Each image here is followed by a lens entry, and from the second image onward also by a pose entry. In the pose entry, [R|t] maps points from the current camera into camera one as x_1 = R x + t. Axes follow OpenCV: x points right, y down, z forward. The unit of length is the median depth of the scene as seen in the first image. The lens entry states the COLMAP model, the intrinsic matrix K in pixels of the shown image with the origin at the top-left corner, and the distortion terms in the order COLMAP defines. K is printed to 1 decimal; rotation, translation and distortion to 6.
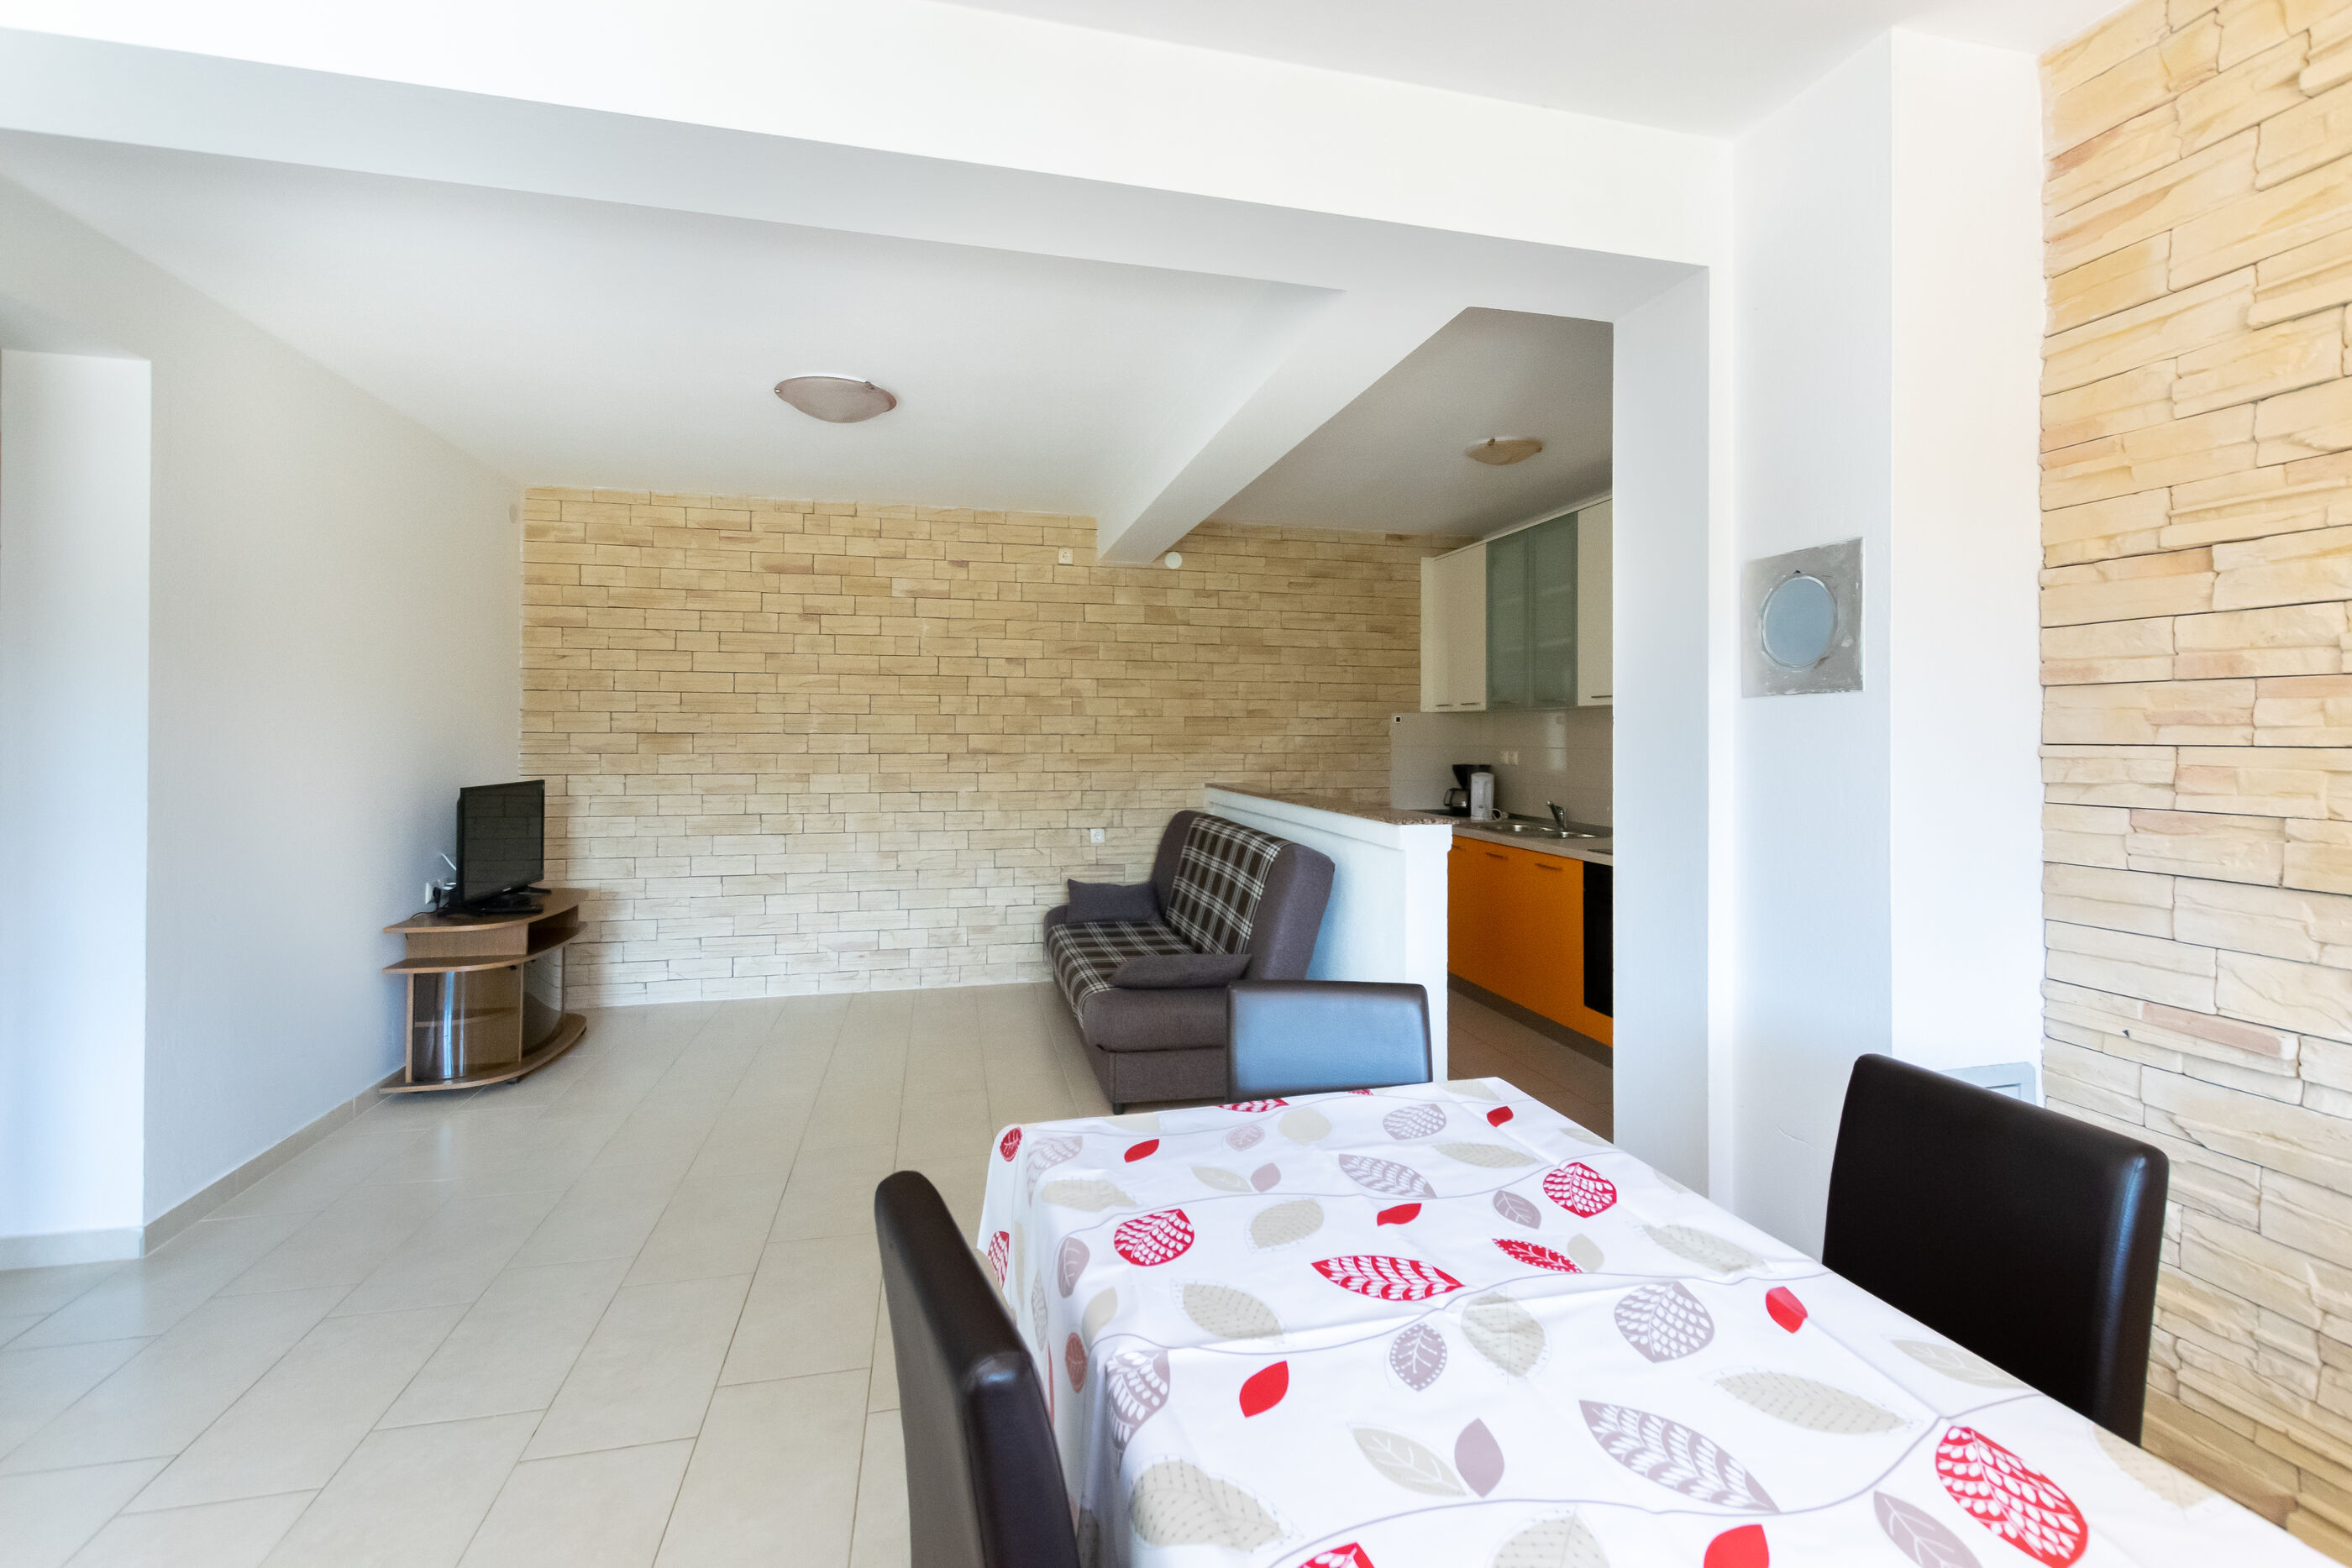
lens RADIAL K [[1075.8, 0, 1095.9], [0, 1075.8, 733.7], [0, 0, 1]] dist [0.002224, -0.000733]
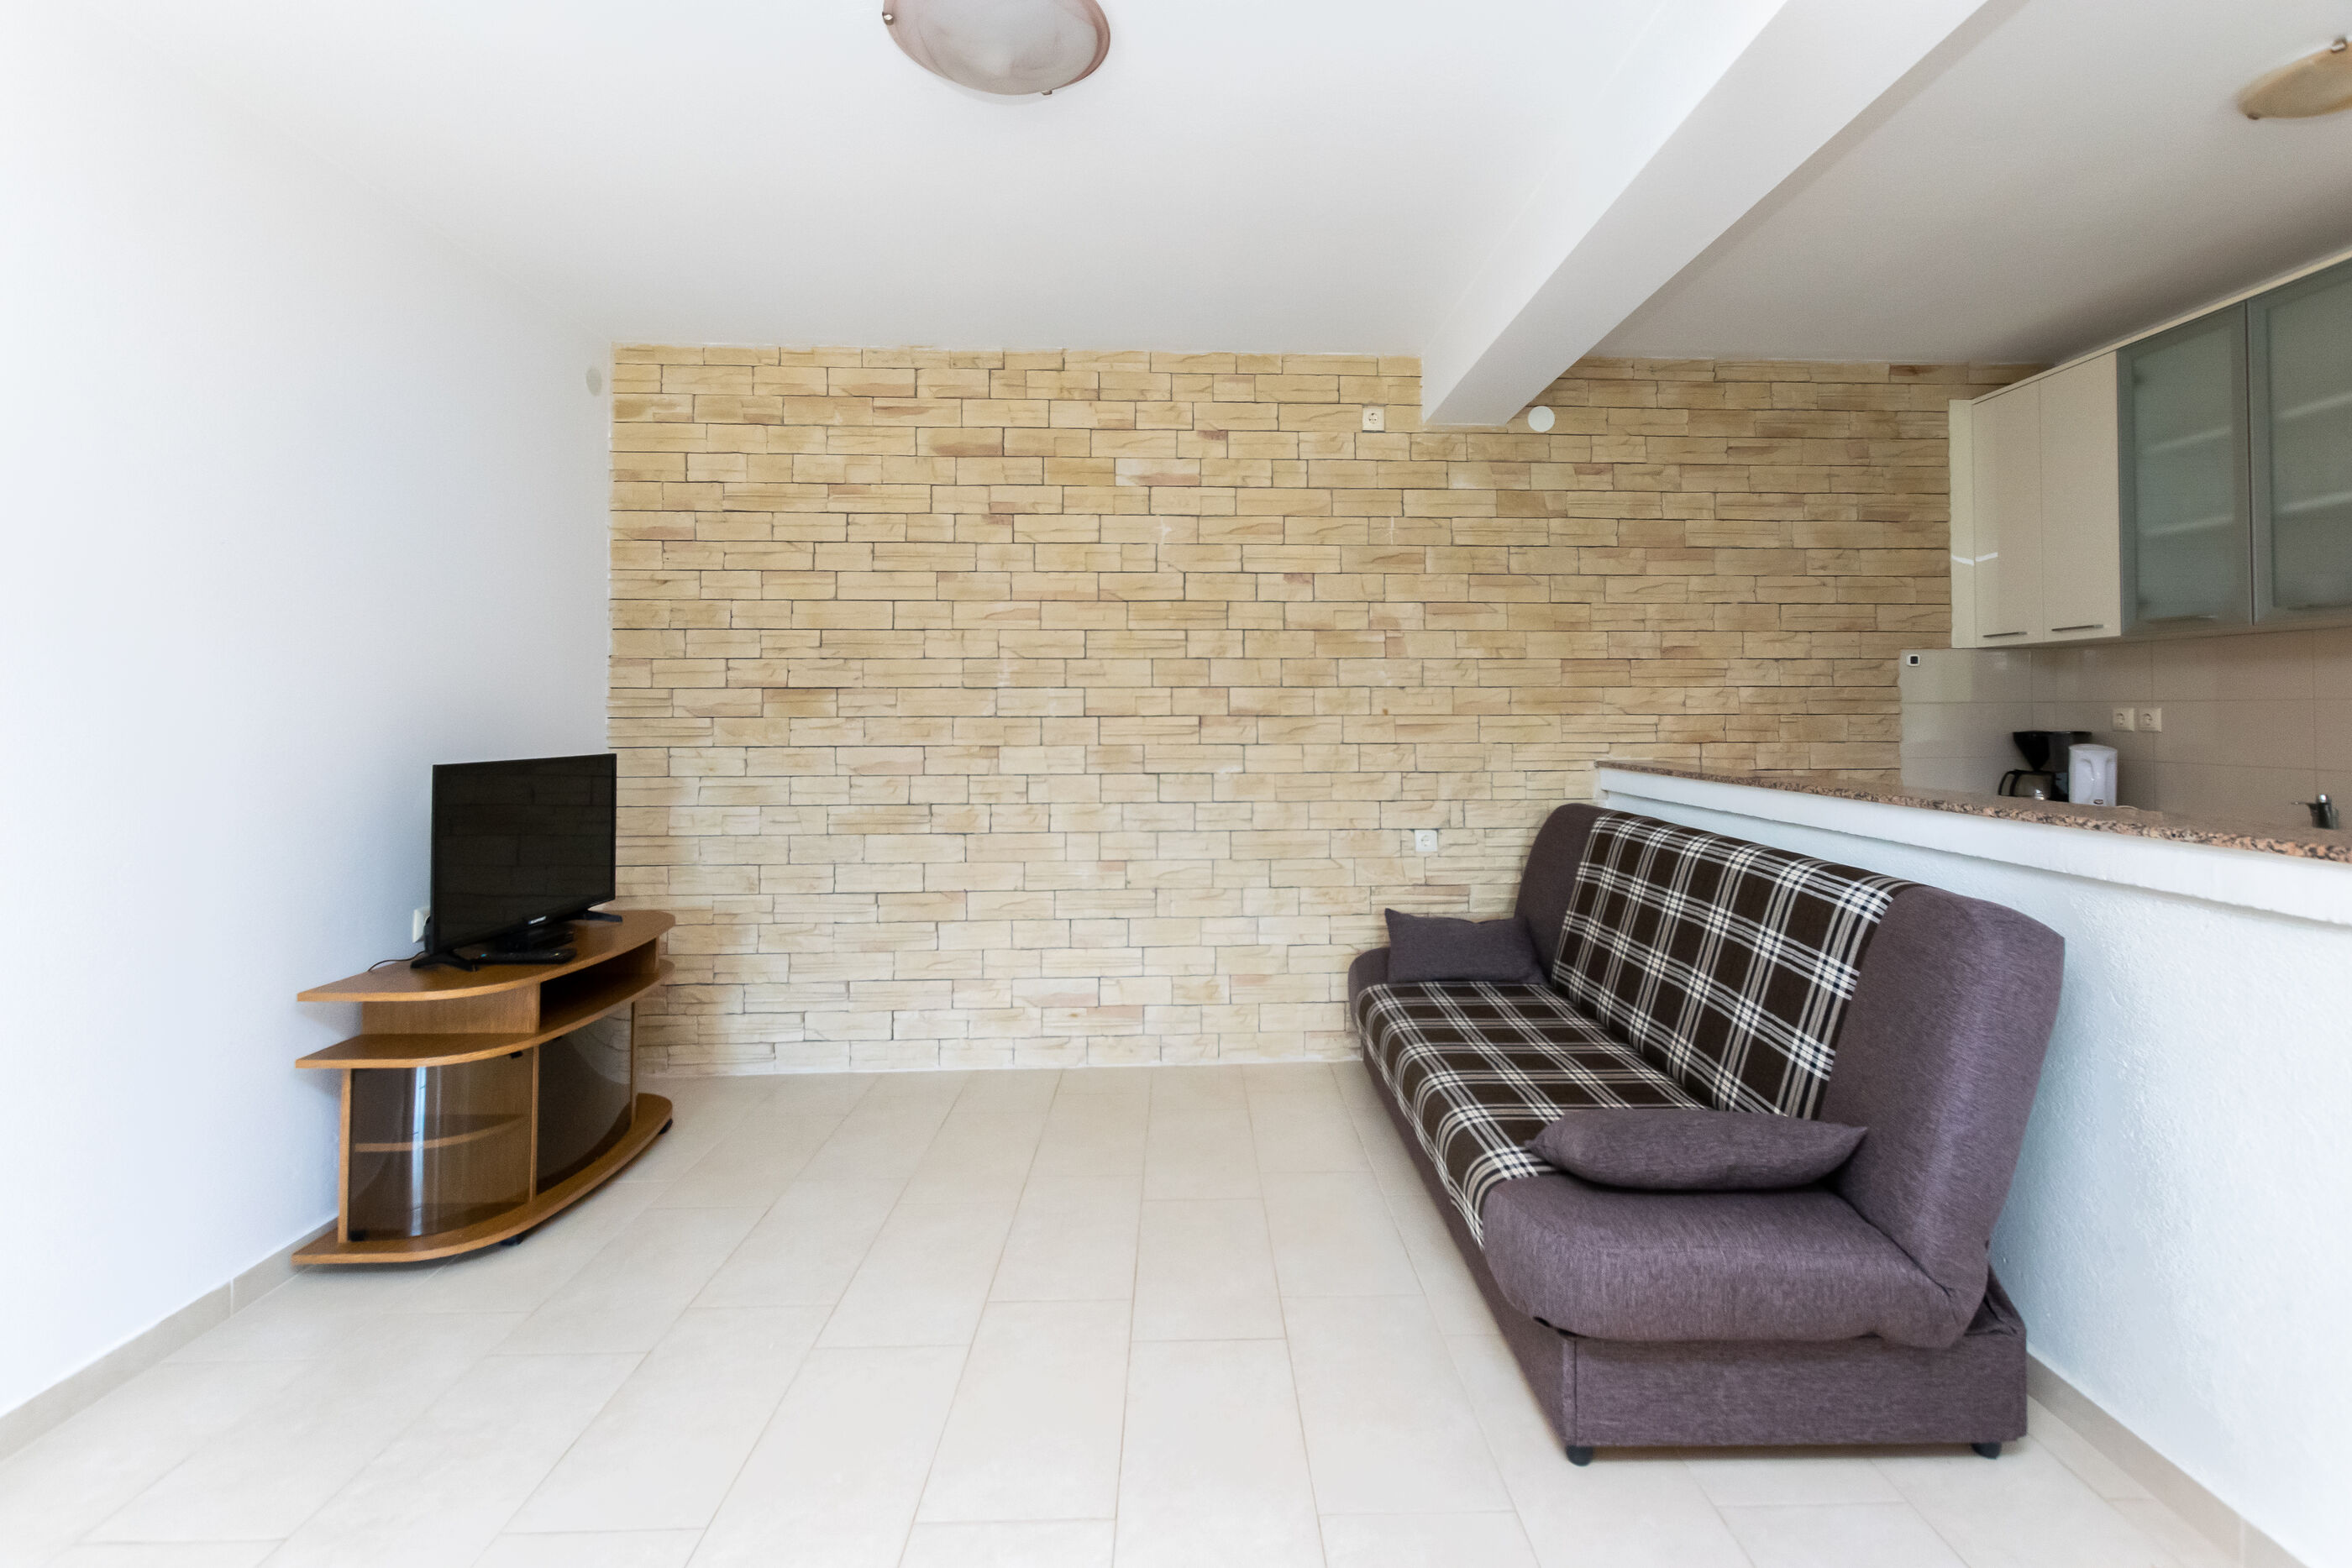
lens RADIAL K [[1060.9, 0, 1179.2], [0, 1060.9, 693.9], [0, 0, 1]] dist [0.007242, 0.000312]
pose [[0.982405, -0.009009, -0.186546, -0.026556], [0.006117, 0.999852, -0.016074, 0.015513], [0.186664, 0.014650, 0.982315, 0.354199]]
